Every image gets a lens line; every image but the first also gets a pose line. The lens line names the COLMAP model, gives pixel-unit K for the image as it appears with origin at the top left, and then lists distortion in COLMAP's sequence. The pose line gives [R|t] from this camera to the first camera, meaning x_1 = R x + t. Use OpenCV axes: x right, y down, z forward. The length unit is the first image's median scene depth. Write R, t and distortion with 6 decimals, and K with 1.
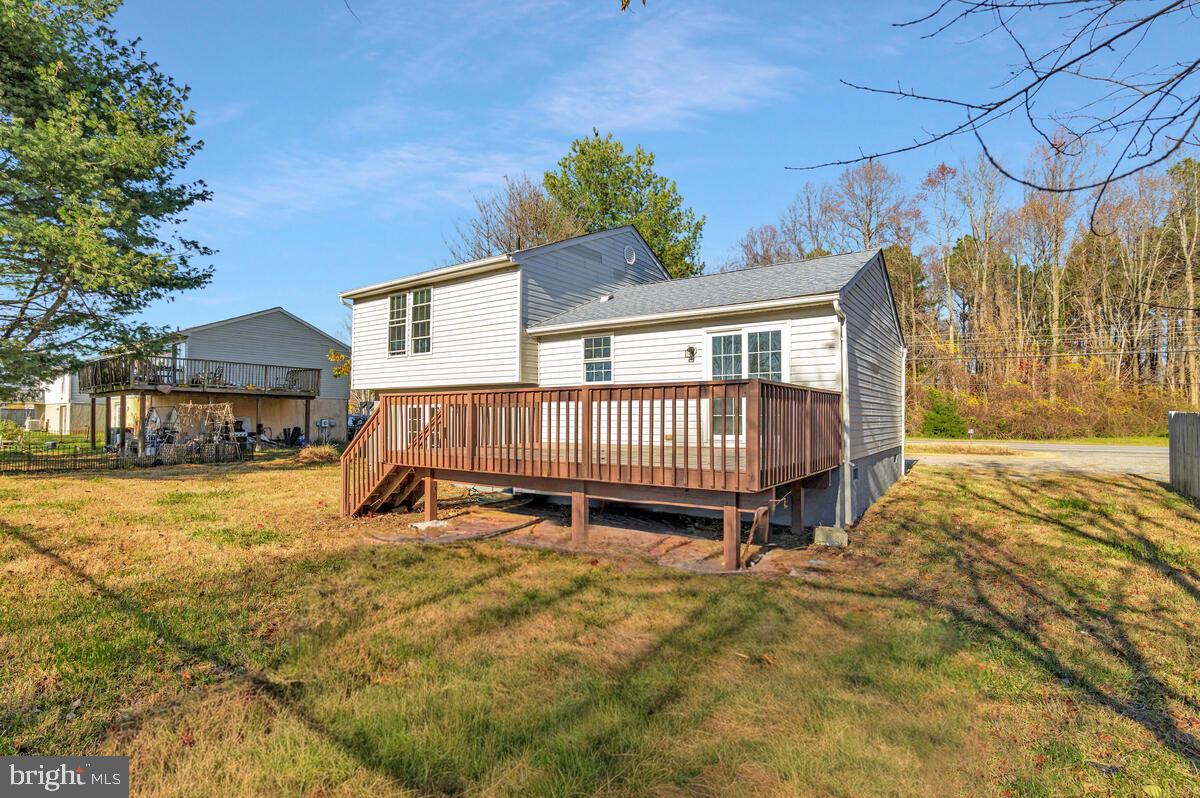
lens RADIAL K [[559.8, 0, 609.4], [0, 559.8, 400.9], [0, 0, 1]] dist [-0.003035, 0.000384]
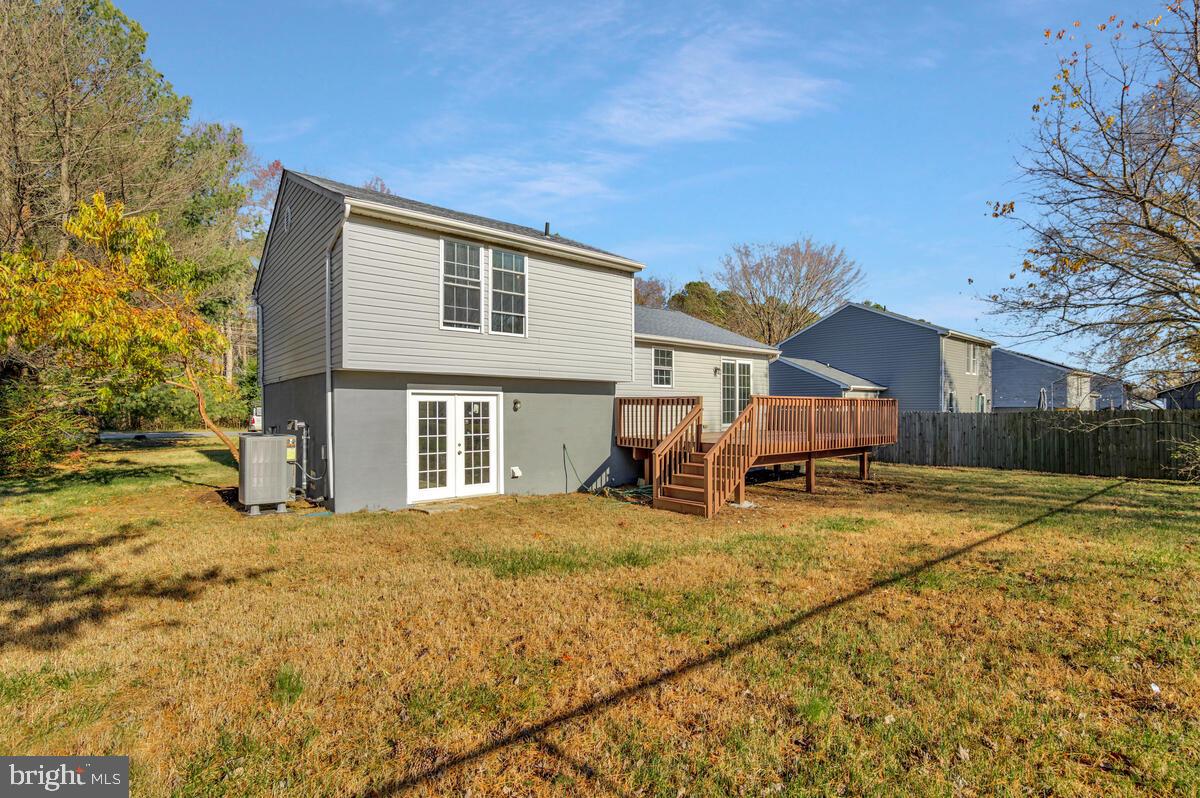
lens RADIAL K [[559.8, 0, 606.3], [0, 559.8, 409.7], [0, 0, 1]] dist [-0.003035, 0.000384]
pose [[0.265093, -0.003687, 0.964216, -1.284035], [-0.027727, 0.999550, 0.011445, 0.010039], [-0.963824, -0.029769, 0.264871, 0.802253]]
